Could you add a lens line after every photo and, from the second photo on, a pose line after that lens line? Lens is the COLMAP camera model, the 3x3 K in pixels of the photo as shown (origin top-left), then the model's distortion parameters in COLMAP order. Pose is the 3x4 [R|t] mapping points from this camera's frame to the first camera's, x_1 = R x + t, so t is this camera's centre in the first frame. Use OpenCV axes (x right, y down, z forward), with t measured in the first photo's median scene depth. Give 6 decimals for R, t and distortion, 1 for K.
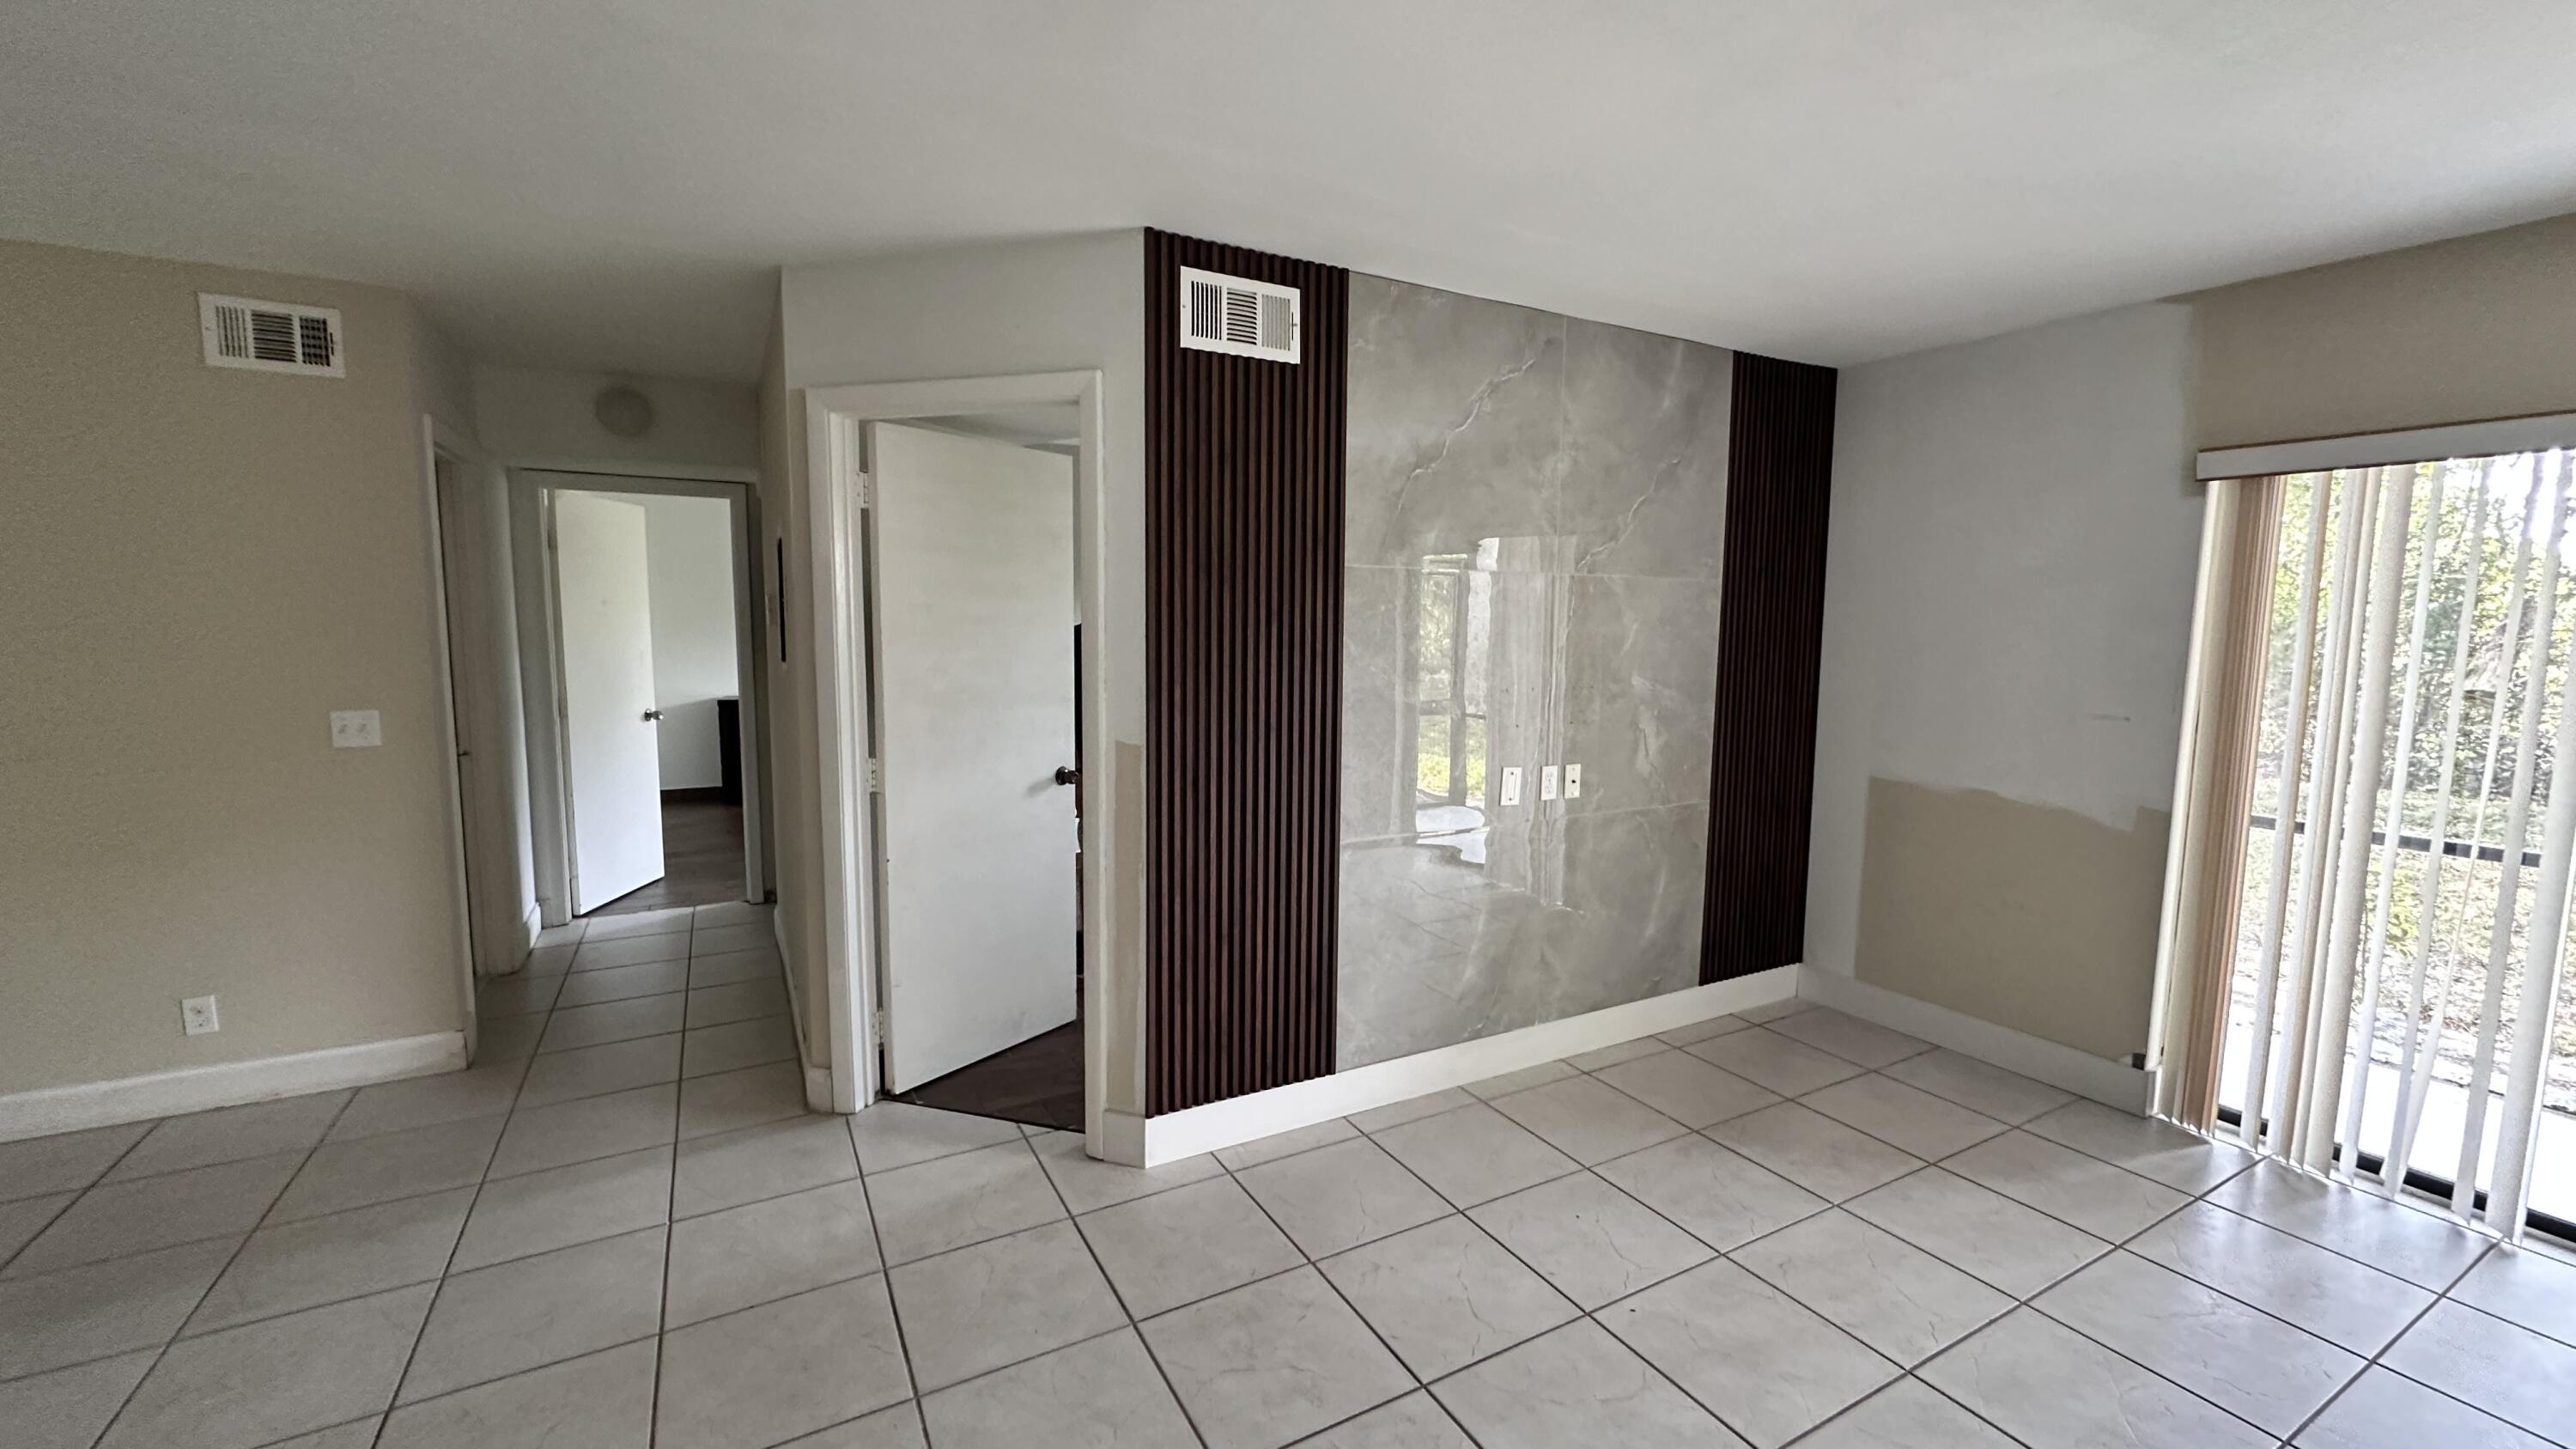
lens RADIAL K [[1022.9, 0, 1288.0], [0, 1022.9, 724.5], [0, 0, 1]] dist [-0.000746, -0.000223]
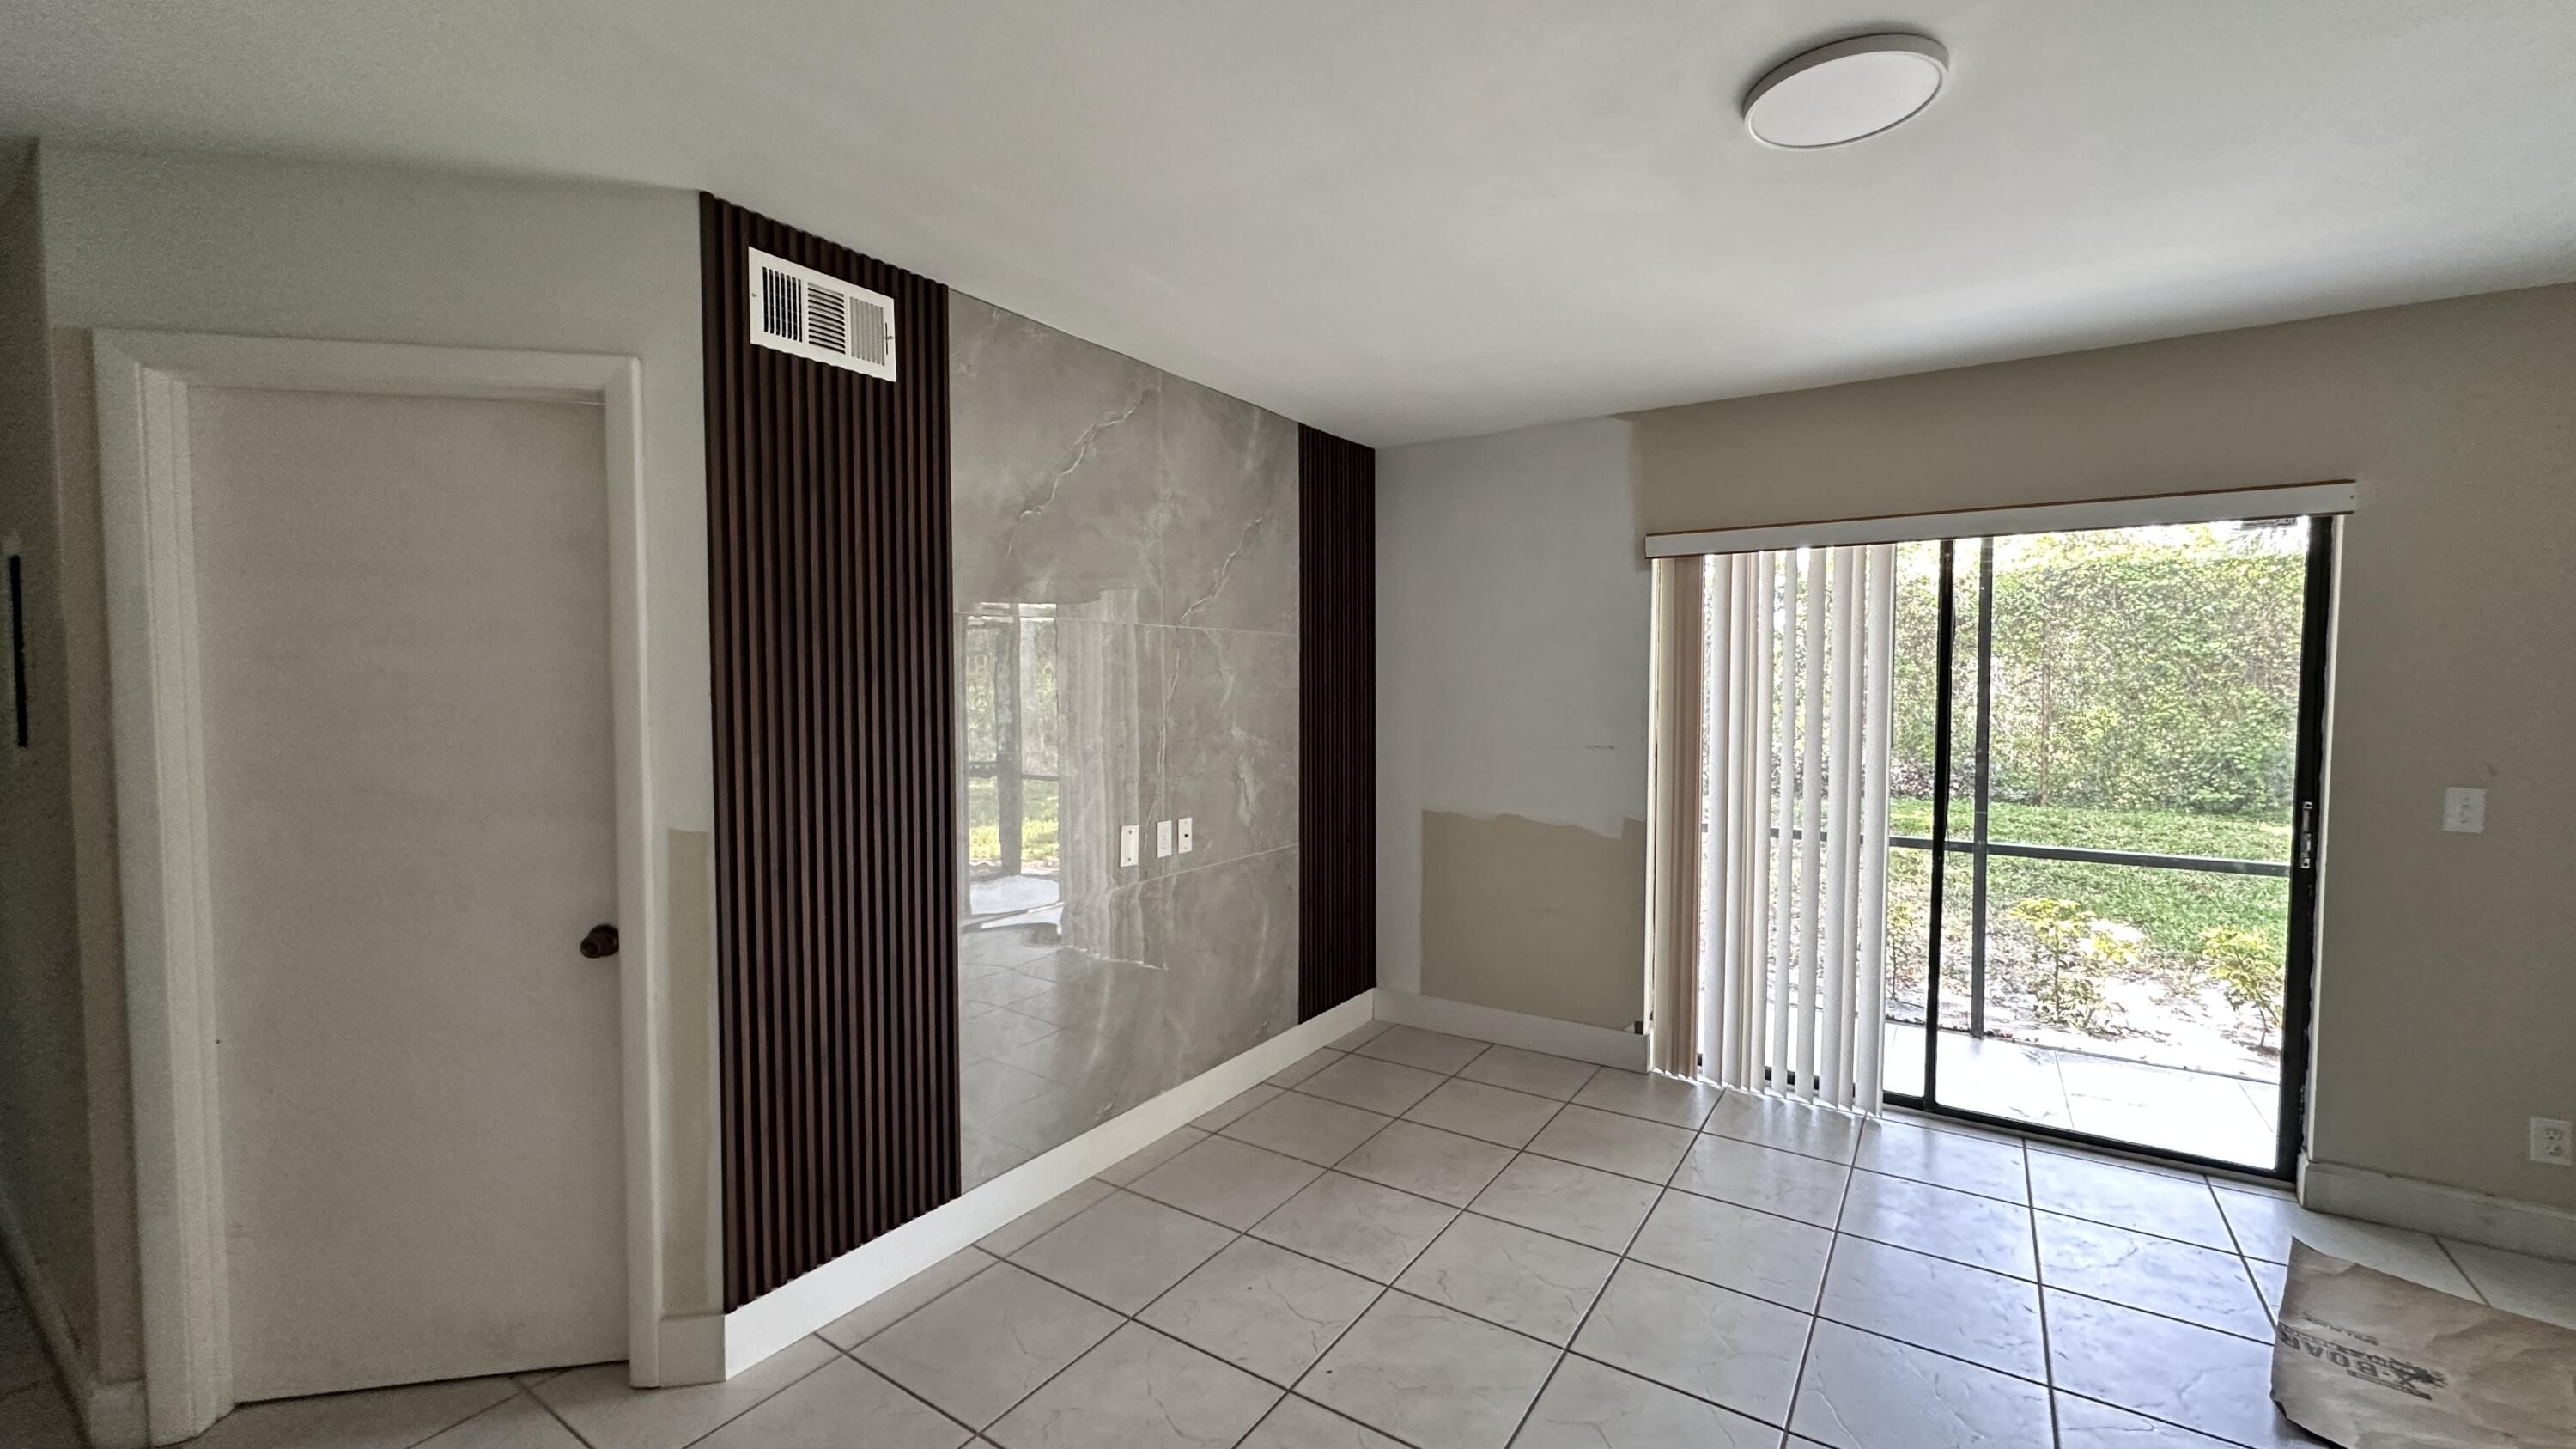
lens RADIAL K [[1030.7, 0, 1288.0], [0, 1030.7, 724.5], [0, 0, 1]] dist [0.000259, 0.000788]
pose [[0.888410, -0.030728, 0.458021, -0.095549], [0.056934, 0.997429, -0.043518, -0.002452], [-0.455507, 0.064738, 0.887875, 0.075413]]
